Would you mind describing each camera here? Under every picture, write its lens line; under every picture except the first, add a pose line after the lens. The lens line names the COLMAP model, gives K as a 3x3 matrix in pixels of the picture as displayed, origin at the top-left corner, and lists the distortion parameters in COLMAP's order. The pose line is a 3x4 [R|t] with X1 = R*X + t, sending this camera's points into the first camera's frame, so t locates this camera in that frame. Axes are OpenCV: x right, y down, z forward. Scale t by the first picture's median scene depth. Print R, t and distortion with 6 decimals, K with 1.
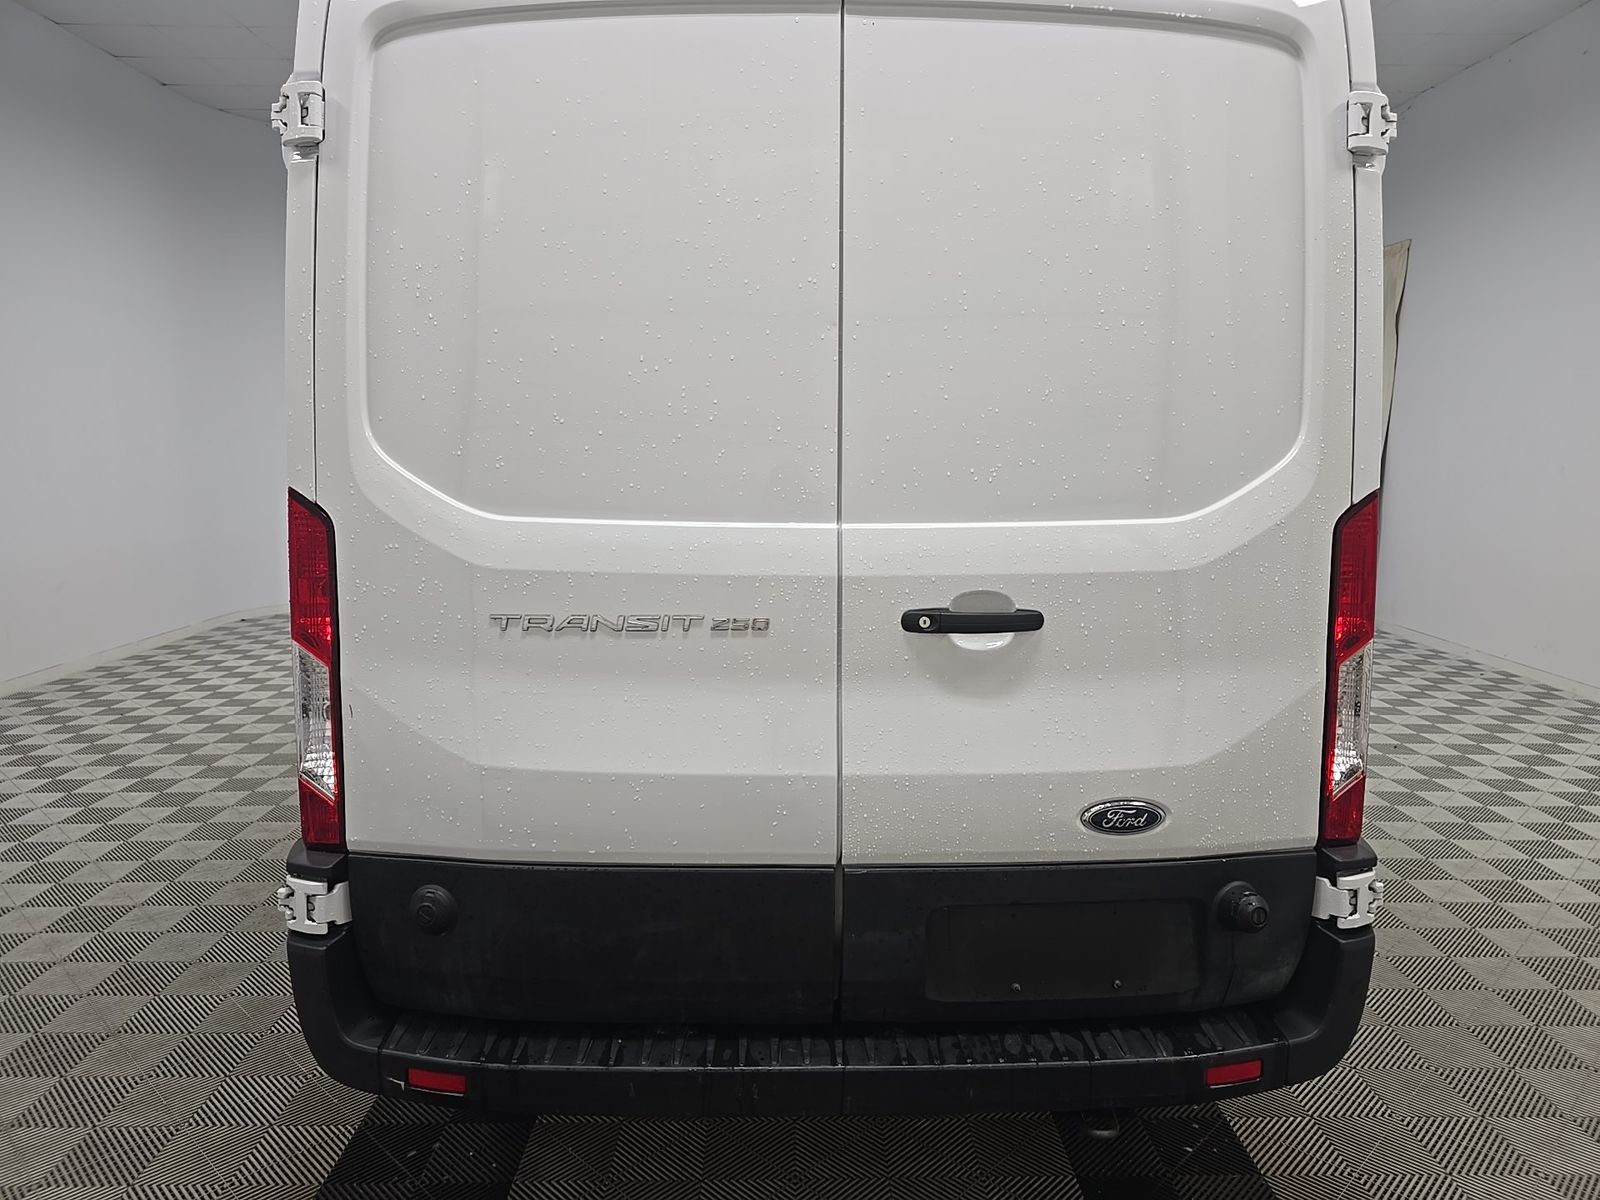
lens RADIAL K [[1086.1, 0, 804.9], [0, 1086.1, 593.4], [0, 0, 1]] dist [0.027783, -0.006880]
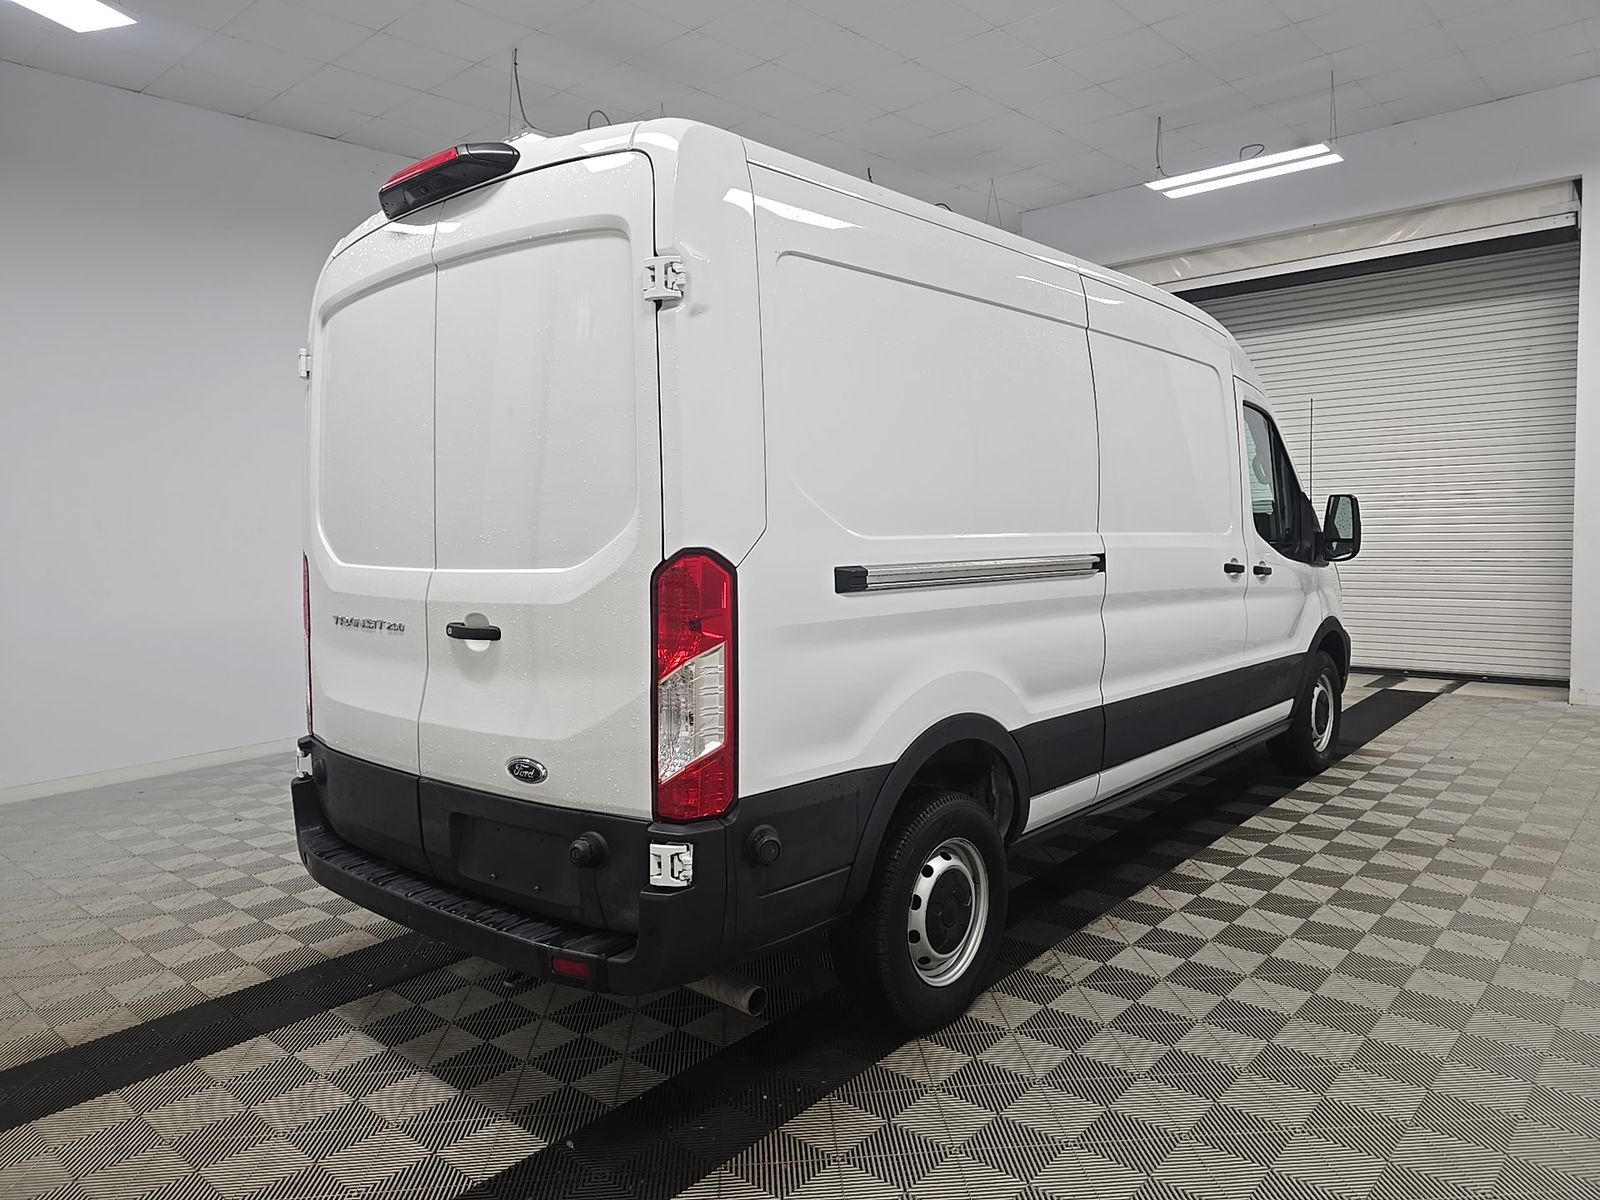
lens RADIAL K [[1086.1, 0, 804.9], [0, 1086.1, 593.4], [0, 0, 1]] dist [0.027783, -0.006880]
pose [[0.743156, 0.025688, -0.668624, 1.560393], [-0.058371, 0.997942, -0.026538, -0.016413], [0.666567, 0.058750, 0.743127, 0.144336]]
